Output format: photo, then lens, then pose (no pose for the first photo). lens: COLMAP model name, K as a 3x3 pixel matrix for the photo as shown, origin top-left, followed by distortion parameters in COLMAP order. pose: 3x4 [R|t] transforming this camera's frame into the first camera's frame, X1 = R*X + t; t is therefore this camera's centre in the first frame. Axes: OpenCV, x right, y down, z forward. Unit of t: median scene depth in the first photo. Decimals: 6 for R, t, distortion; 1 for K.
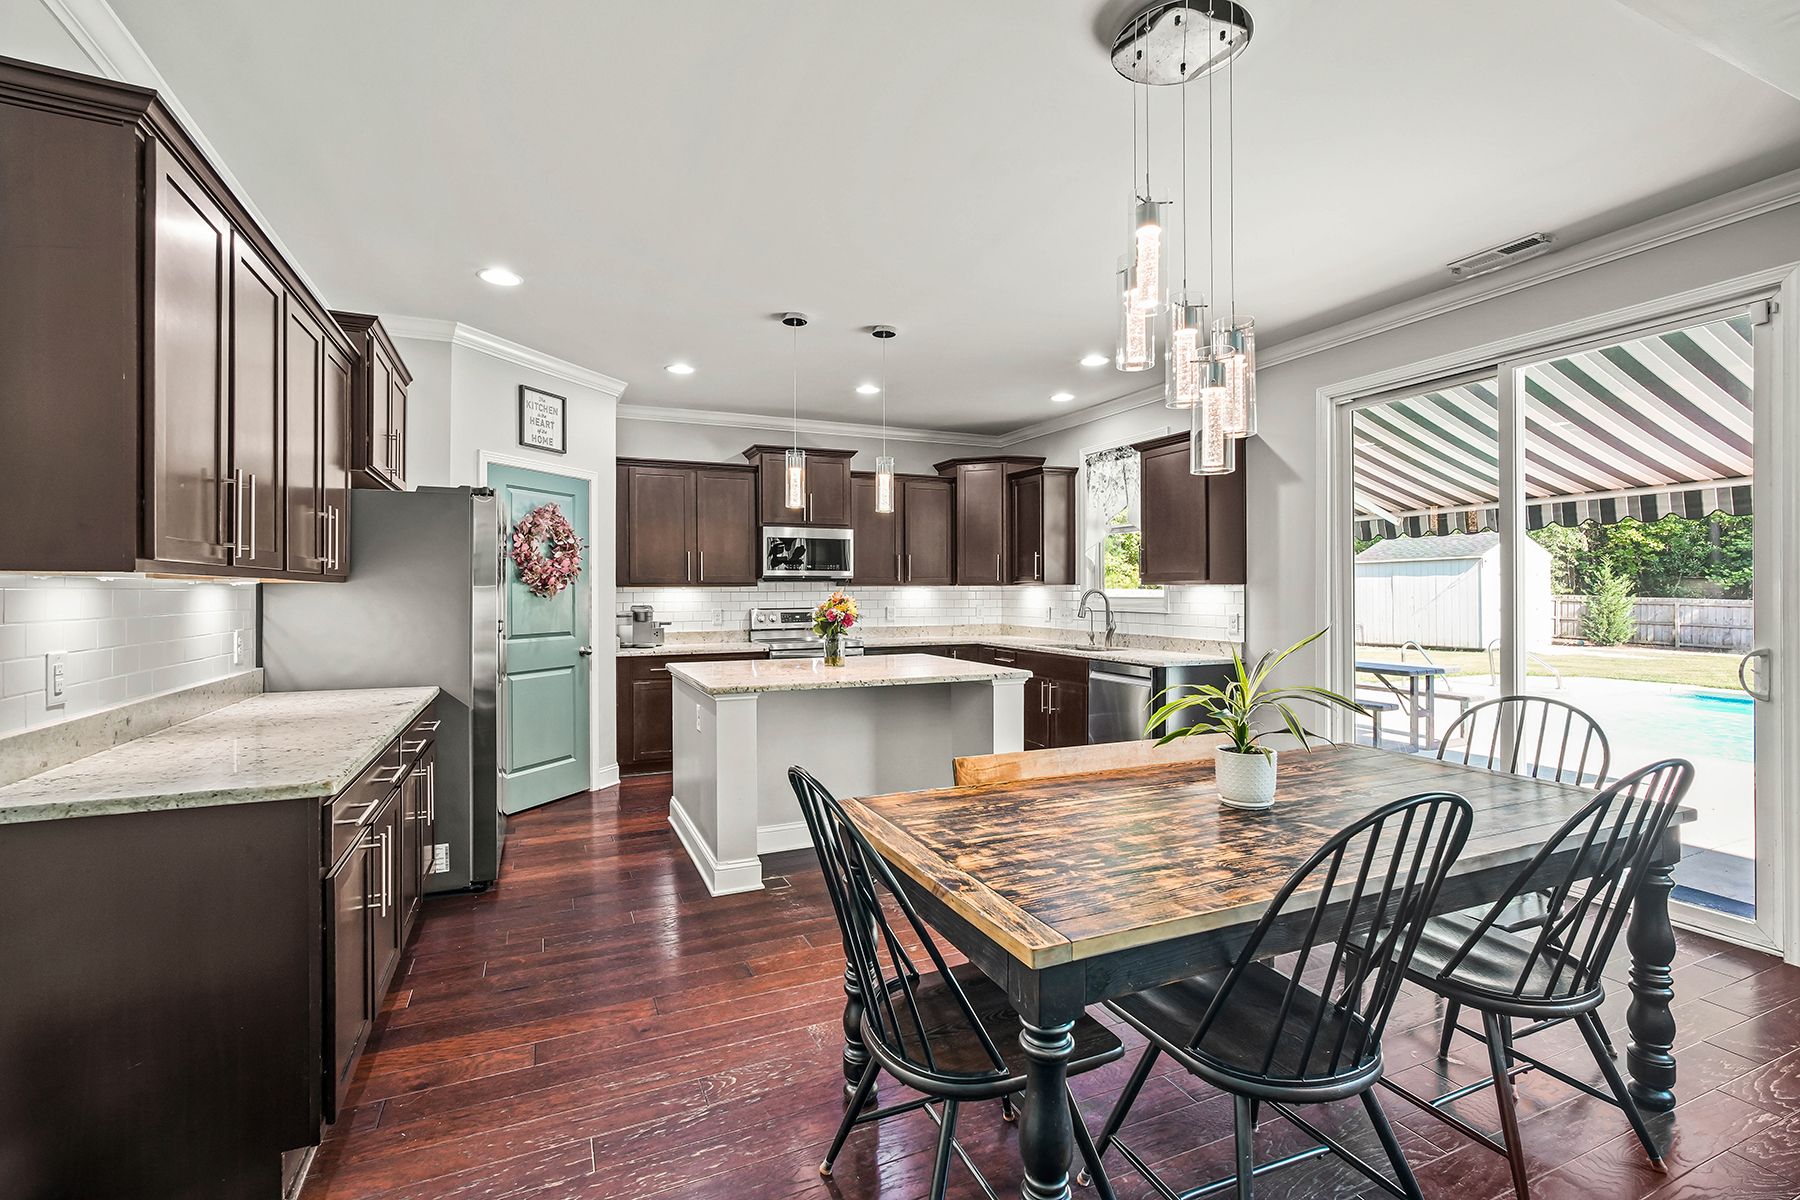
lens RADIAL K [[803.0, 0, 891.6], [0, 803.0, 593.3], [0, 0, 1]] dist [-0.014117, 0.005996]
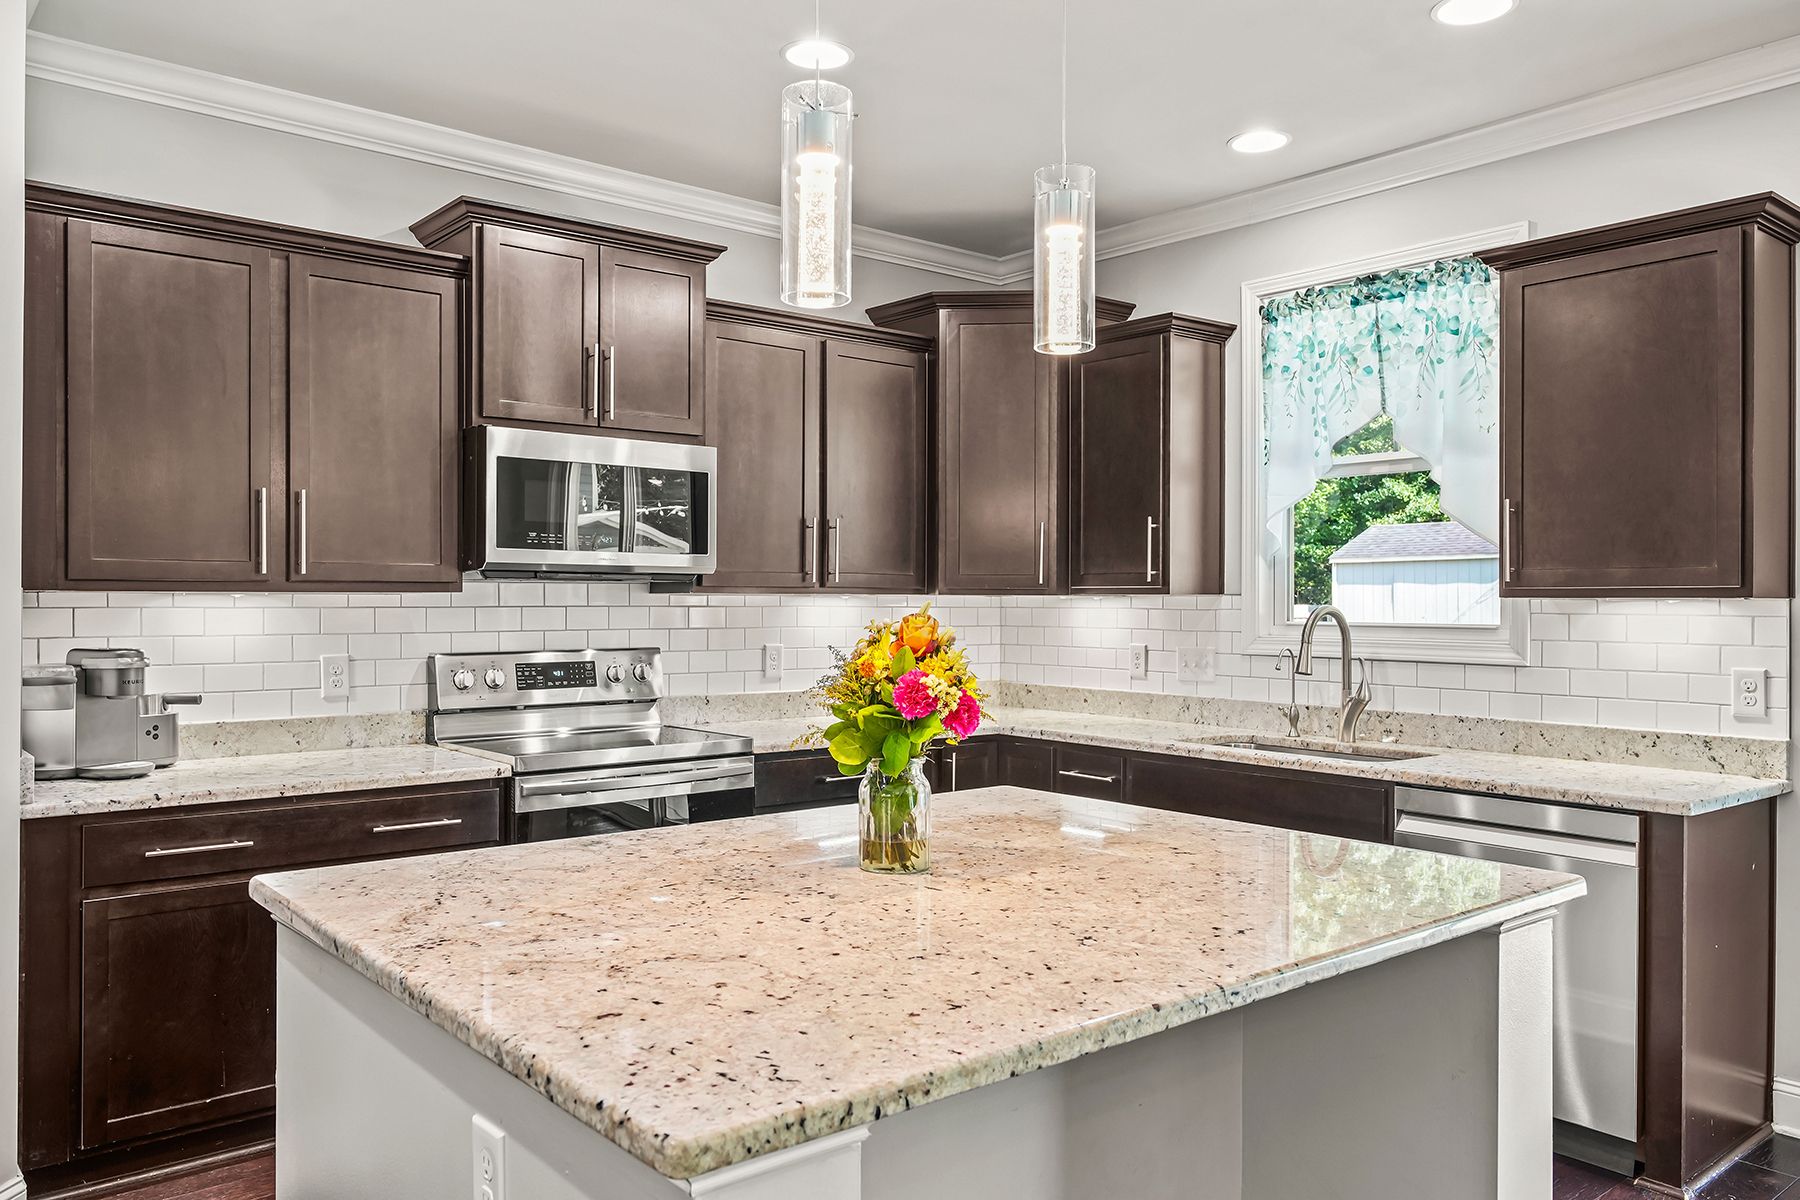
lens RADIAL K [[1337.0, 0, 899.0], [0, 1337.0, 595.4], [0, 0, 1]] dist [0.012815, -0.008354]
pose [[0.960486, 0.008738, 0.278189, -0.196982], [-0.006702, 0.999943, -0.008268, -0.004719], [-0.278246, 0.006077, 0.960491, 0.494530]]
